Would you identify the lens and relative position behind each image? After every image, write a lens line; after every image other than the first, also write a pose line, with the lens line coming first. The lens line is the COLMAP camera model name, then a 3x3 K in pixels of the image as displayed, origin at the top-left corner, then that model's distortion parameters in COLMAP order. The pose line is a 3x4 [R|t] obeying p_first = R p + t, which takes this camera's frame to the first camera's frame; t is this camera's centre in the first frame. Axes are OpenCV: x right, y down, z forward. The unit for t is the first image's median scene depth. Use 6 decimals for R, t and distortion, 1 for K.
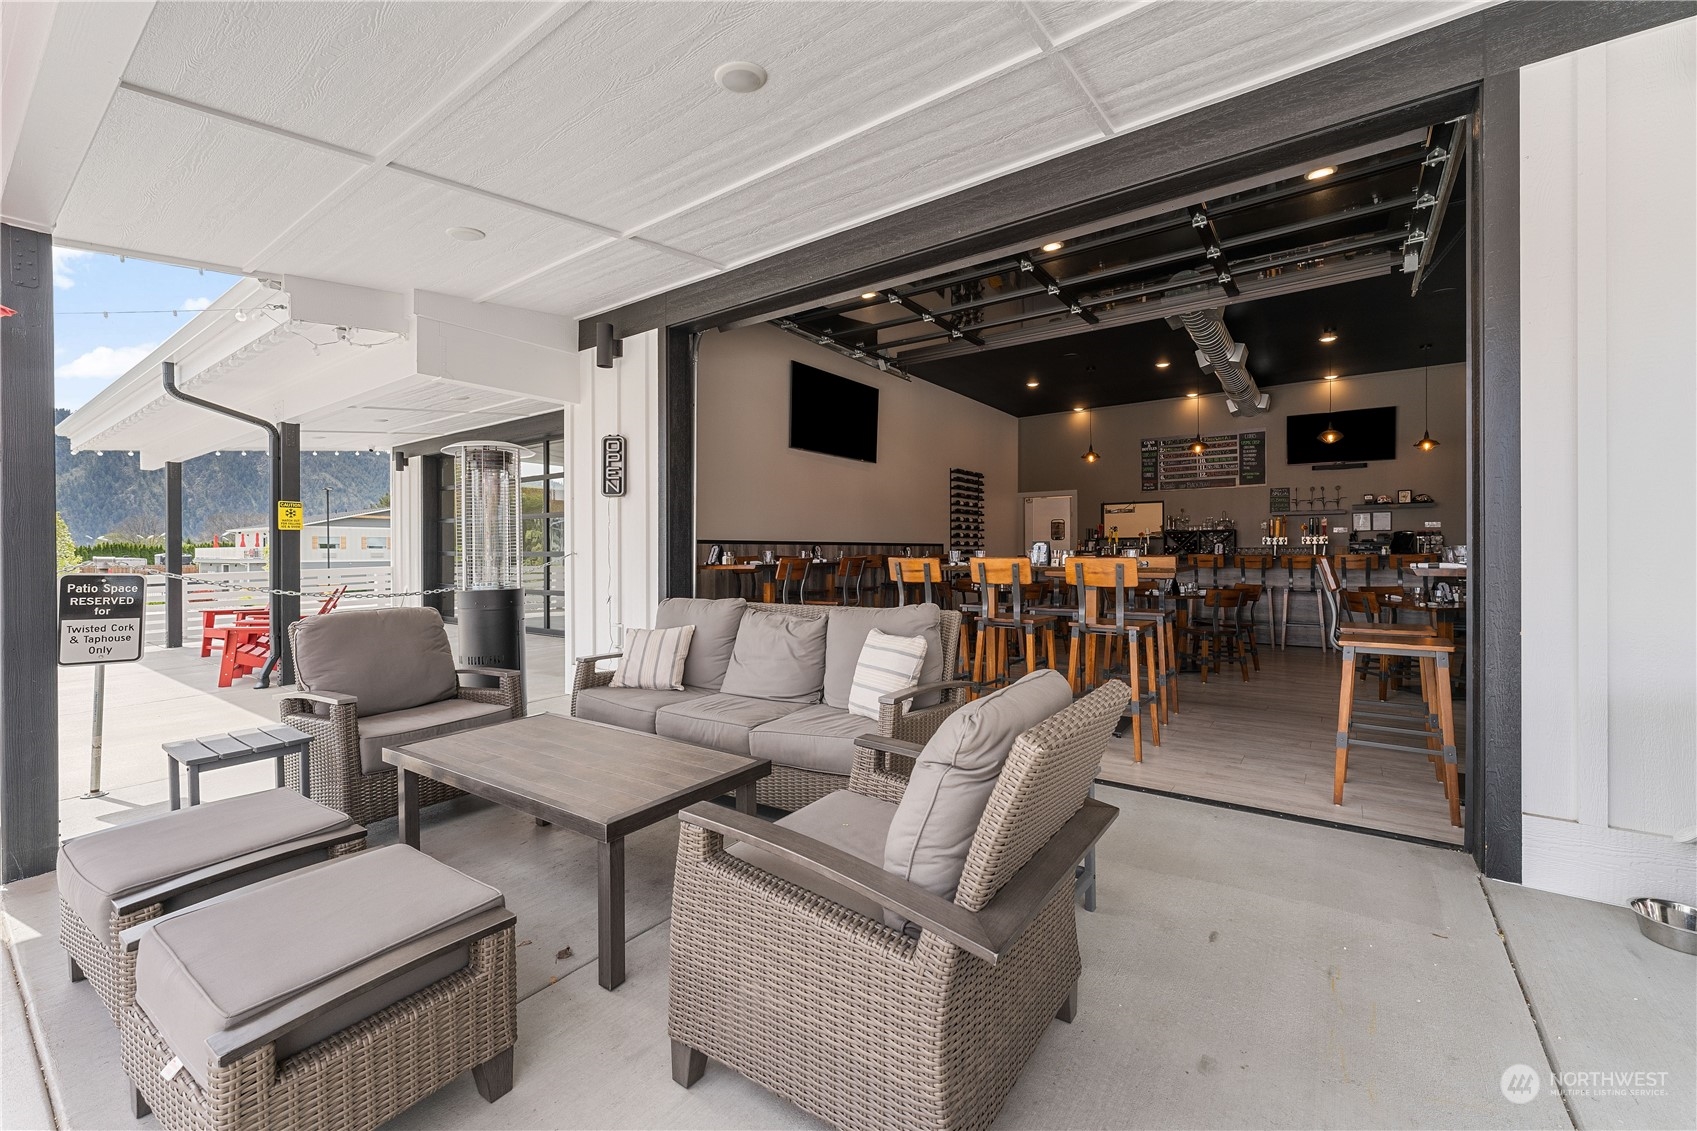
lens RADIAL K [[689.8, 0, 847.8], [0, 689.8, 553.1], [0, 0, 1]] dist [-0.001109, 0.000063]
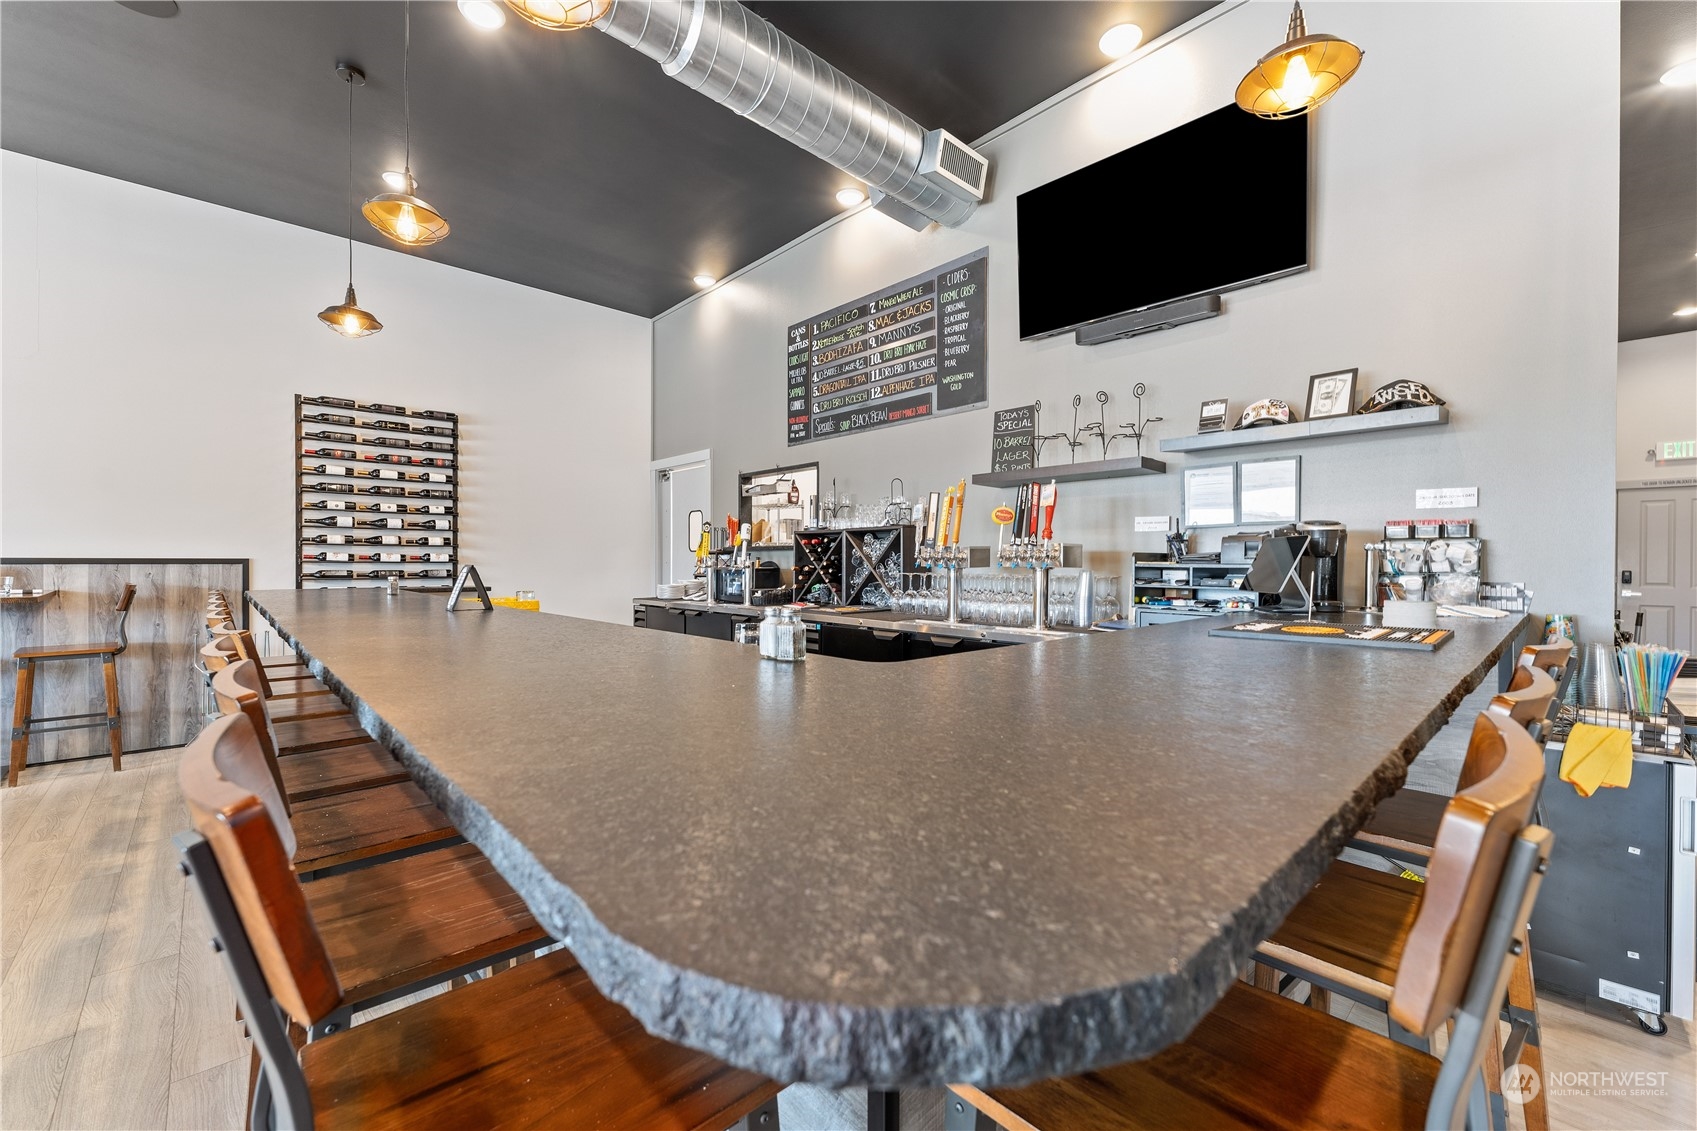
lens RADIAL K [[683.8, 0, 848.5], [0, 683.8, 565.5], [0, 0, 1]] dist [0.001155, 0.000235]
pose [[0.982481, 0.008110, -0.186185, 0.592086], [-0.007389, 0.999962, 0.004565, -0.013944], [0.186215, -0.003109, 0.982504, 0.619051]]
